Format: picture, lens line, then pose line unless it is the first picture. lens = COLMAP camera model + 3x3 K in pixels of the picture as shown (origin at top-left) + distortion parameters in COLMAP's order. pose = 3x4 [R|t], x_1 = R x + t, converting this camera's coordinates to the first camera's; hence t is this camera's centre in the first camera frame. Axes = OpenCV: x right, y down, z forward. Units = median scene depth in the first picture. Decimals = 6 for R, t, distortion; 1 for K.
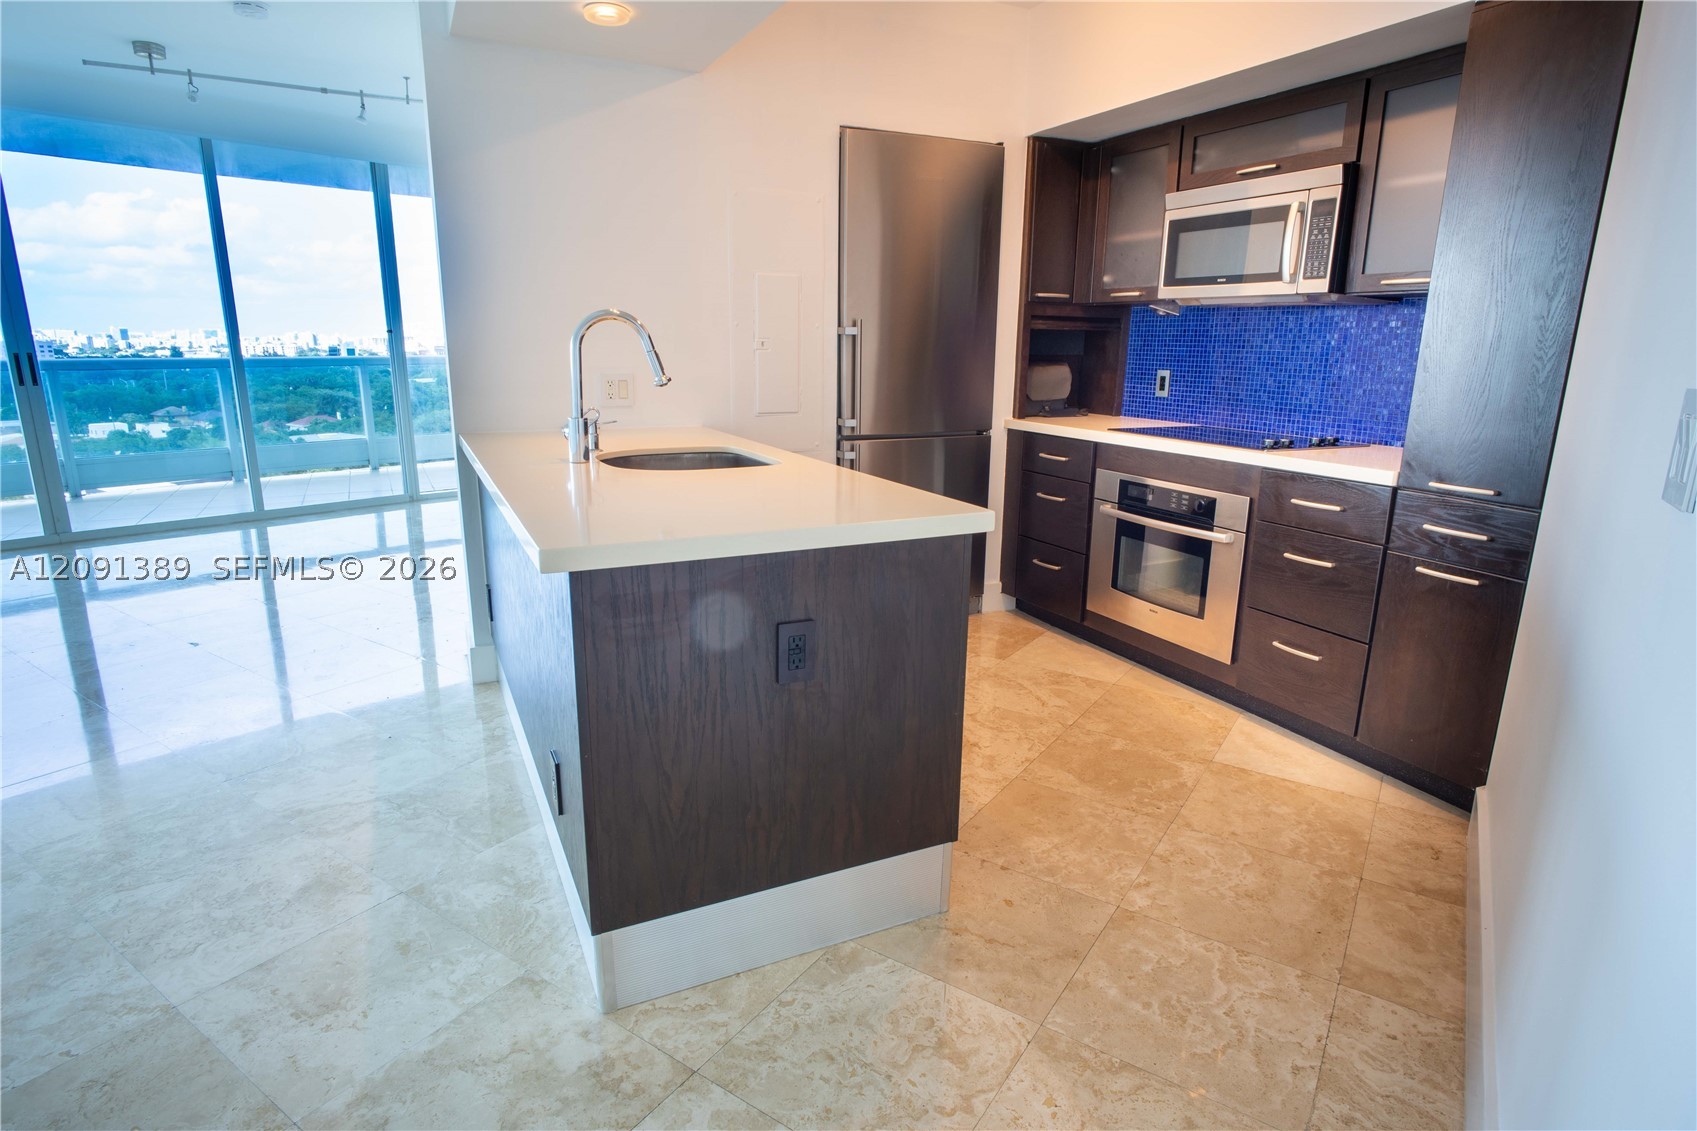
lens RADIAL K [[909.5, 0, 848.5], [0, 909.5, 565.5], [0, 0, 1]] dist [-0.030159, 0.015525]
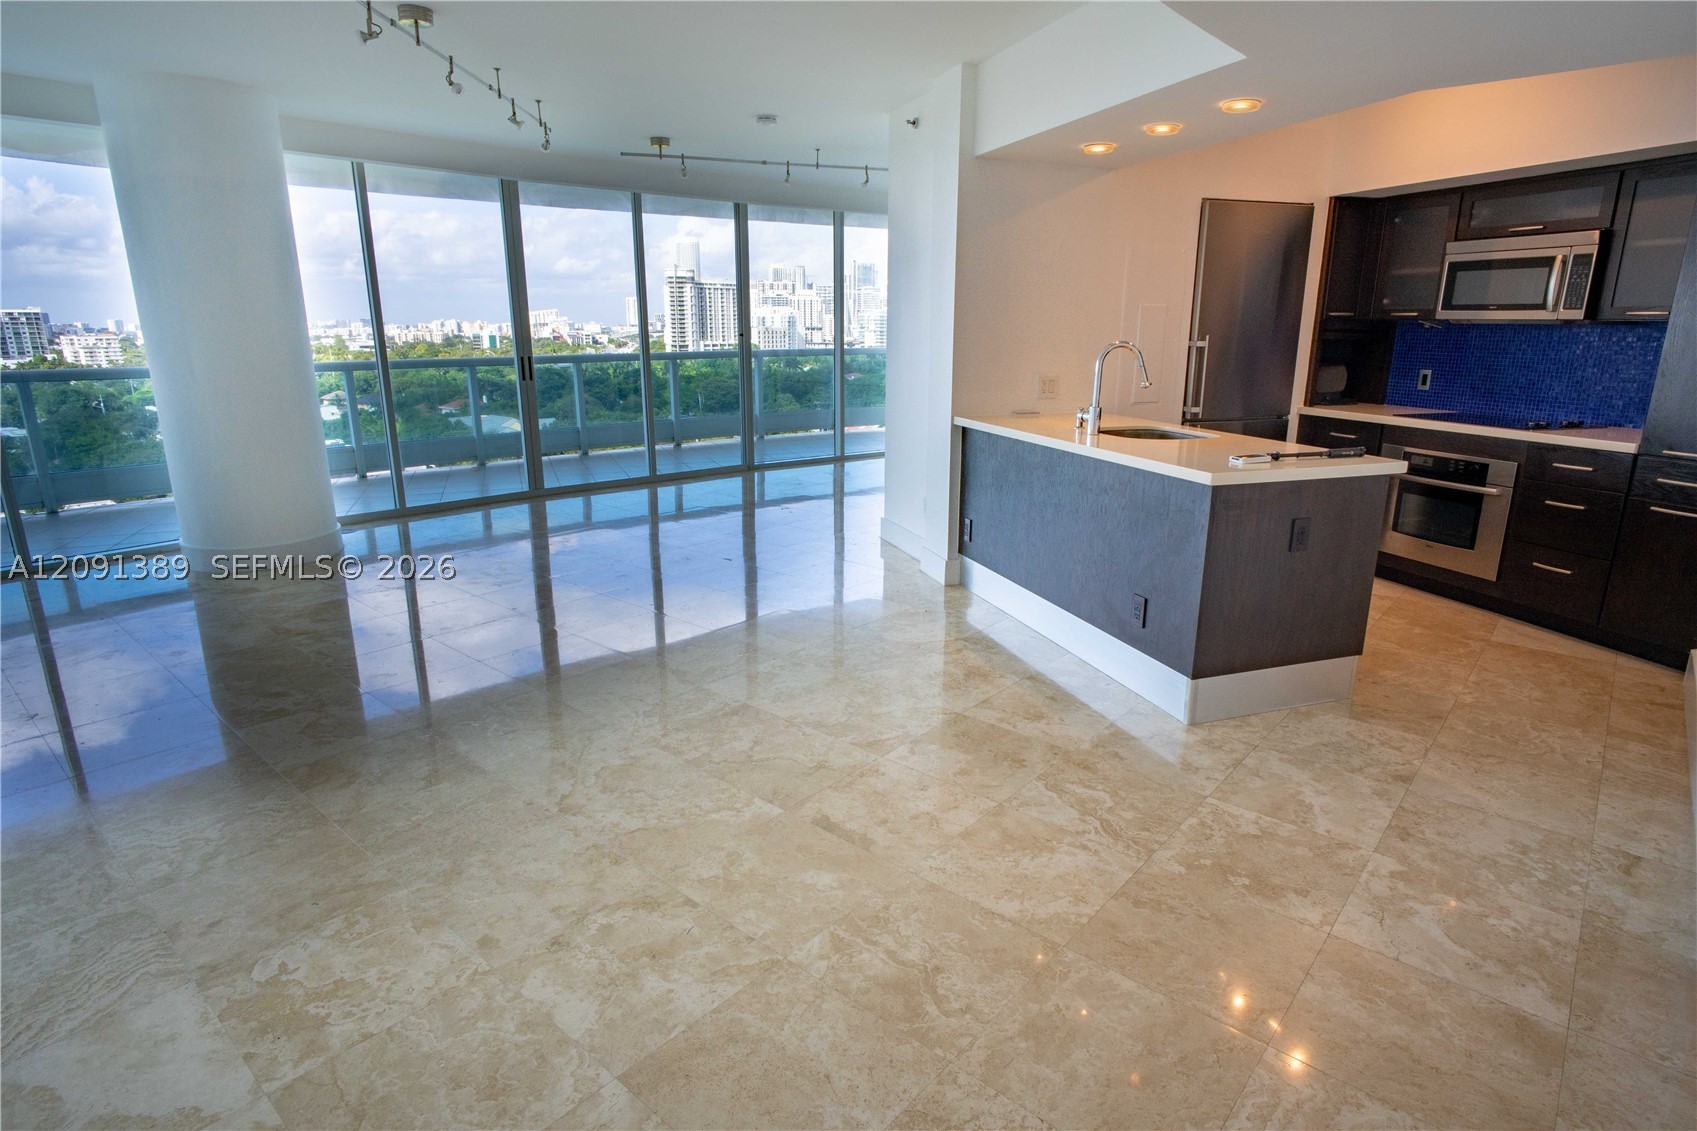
lens RADIAL K [[909.5, 0, 848.5], [0, 909.5, 565.5], [0, 0, 1]] dist [-0.030159, 0.015525]
pose [[0.992092, 0.021413, -0.123671, -0.418951], [-0.019184, 0.999632, 0.019186, 0.078410], [0.124036, -0.016662, 0.992138, -0.535591]]
